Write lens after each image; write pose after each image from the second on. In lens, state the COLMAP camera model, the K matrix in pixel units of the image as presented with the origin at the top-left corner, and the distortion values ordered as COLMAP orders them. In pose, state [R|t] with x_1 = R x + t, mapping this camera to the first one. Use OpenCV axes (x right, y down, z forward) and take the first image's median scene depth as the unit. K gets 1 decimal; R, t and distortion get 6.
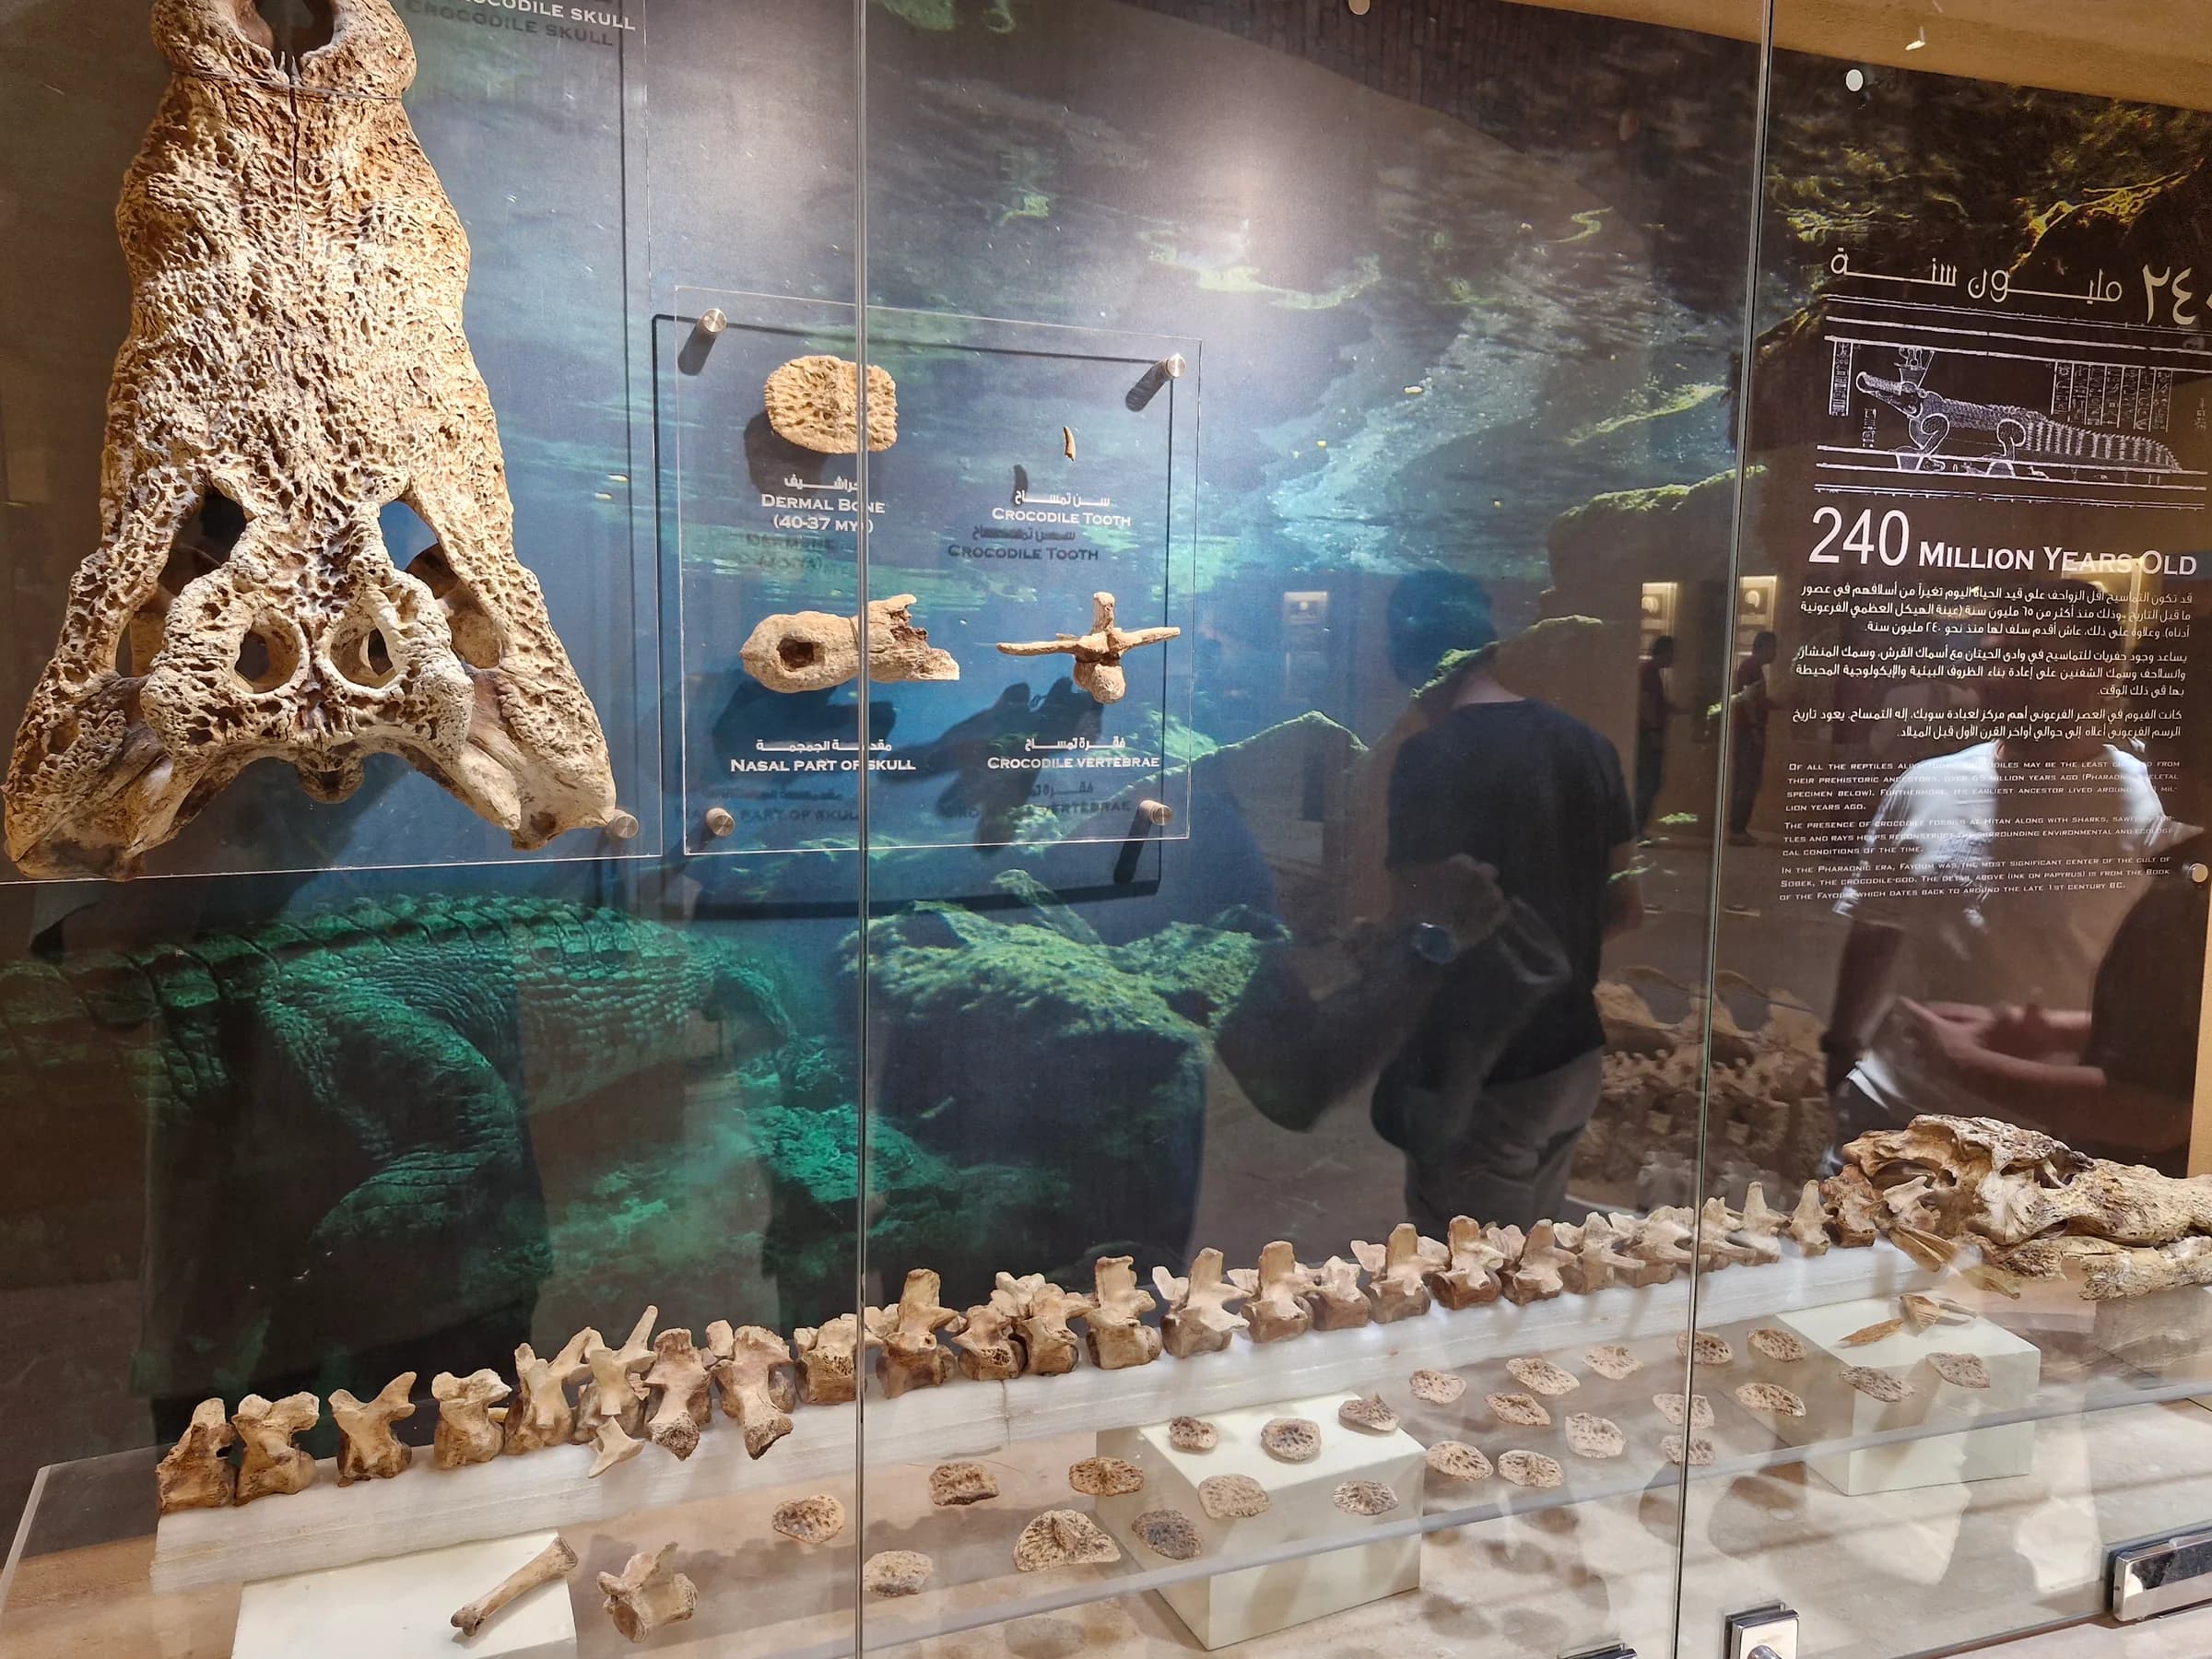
lens RADIAL K [[1554.2, 0, 1106.0], [0, 1554.2, 829.5], [0, 0, 1]] dist [0.087951, -0.107565]
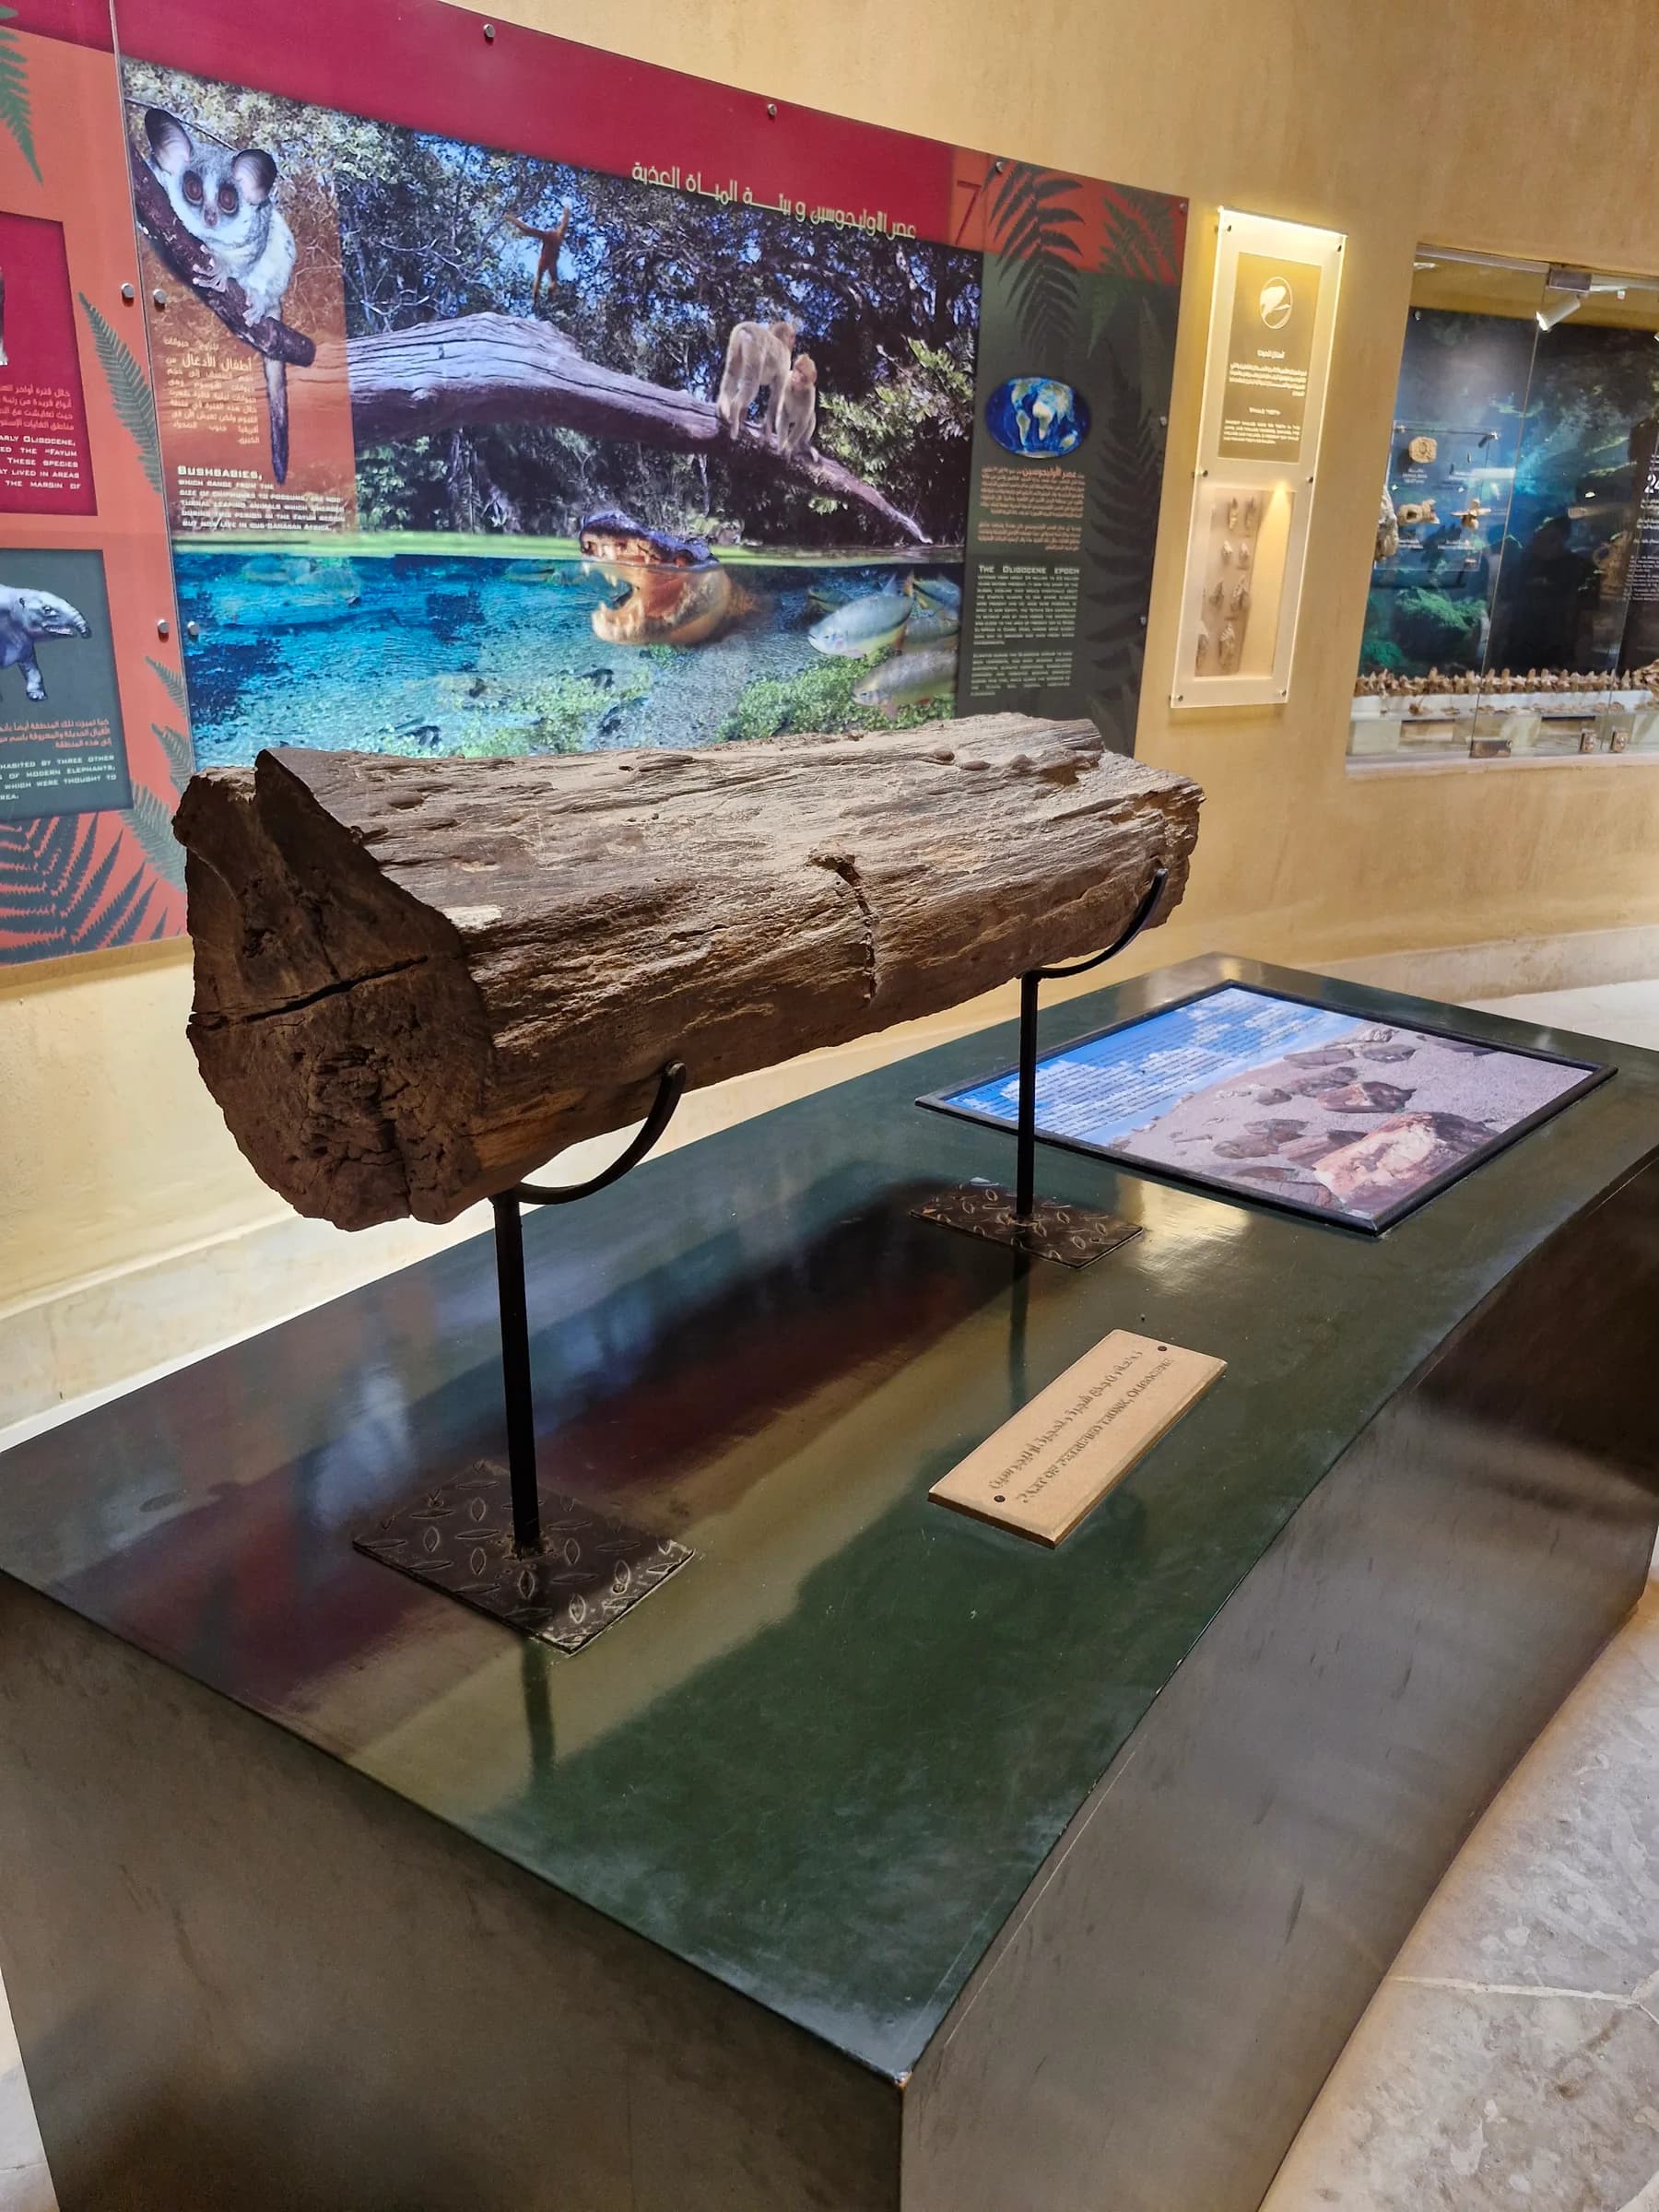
lens RADIAL K [[1554.2, 0, 847.3], [0, 1554.2, 1109.5], [0, 0, 1]] dist [0.087951, -0.107565]
pose [[0.998810, -0.002313, 0.048726, -1.603019], [-0.008860, 0.973658, 0.227842, 0.403809], [-0.047969, -0.228002, 0.972478, -2.820424]]
